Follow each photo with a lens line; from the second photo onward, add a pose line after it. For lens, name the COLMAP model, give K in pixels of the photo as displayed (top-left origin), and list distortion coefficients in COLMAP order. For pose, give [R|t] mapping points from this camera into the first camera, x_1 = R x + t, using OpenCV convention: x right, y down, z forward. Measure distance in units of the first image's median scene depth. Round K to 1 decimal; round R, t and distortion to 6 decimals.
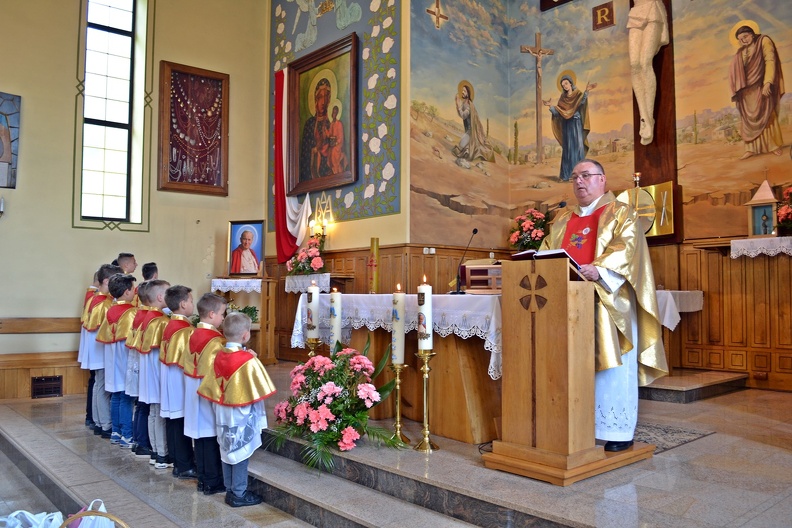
lens RADIAL K [[662.4, 0, 396.0], [0, 662.4, 264.0], [0, 0, 1]] dist [-0.075675, 0.002182]
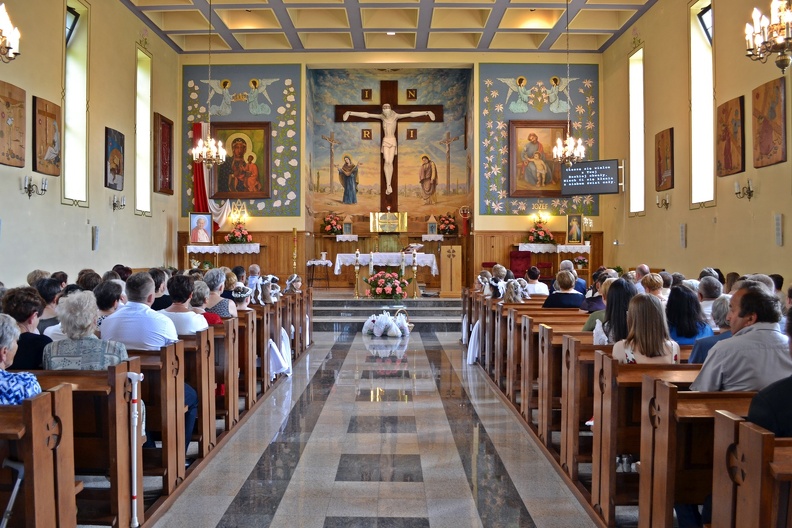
lens RADIAL K [[651.3, 0, 389.1], [0, 651.3, 263.8], [0, 0, 1]] dist [-0.084106, 0.006826]
pose [[0.659396, -0.013148, 0.751681, -1.546658], [-0.035375, 0.998197, 0.048492, -0.039440], [-0.750963, -0.058566, 0.657742, -0.687224]]
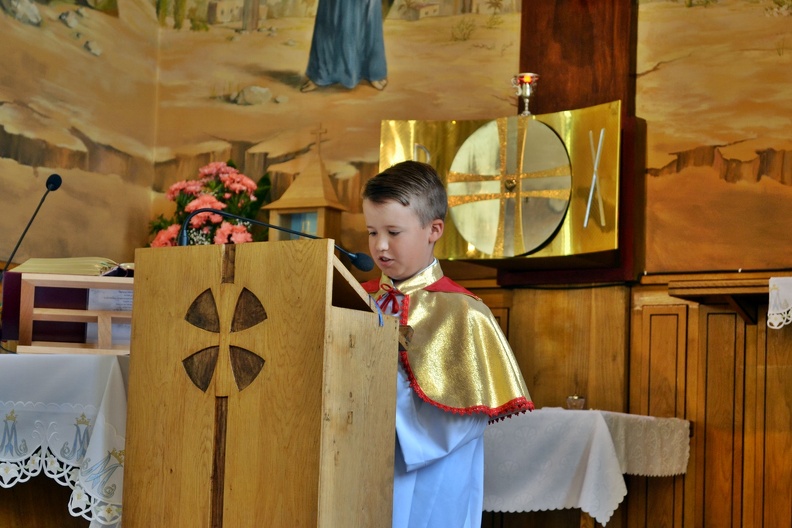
lens RADIAL K [[2052.0, 0, 396.0], [0, 2052.0, 264.0], [0, 0, 1]] dist [0.029938, 0.202386]
pose [[0.954655, 0.065065, 0.290518, -0.008876], [-0.049017, 0.996860, -0.062187, 0.033061], [-0.293652, 0.045127, 0.954847, -0.018533]]
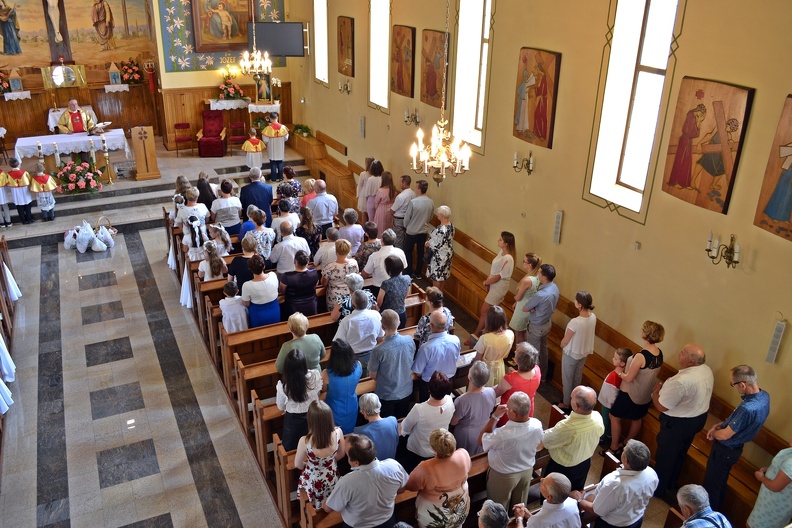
lens RADIAL K [[634.2, 0, 392.4], [0, 634.2, 263.3], [0, 0, 1]] dist [-0.084832, 0.014153]
pose [[0.247948, -0.400966, 0.881900, -1.541882], [-0.066620, 0.901115, 0.428432, -0.492659], [-0.966480, -0.164981, 0.196717, -0.672908]]
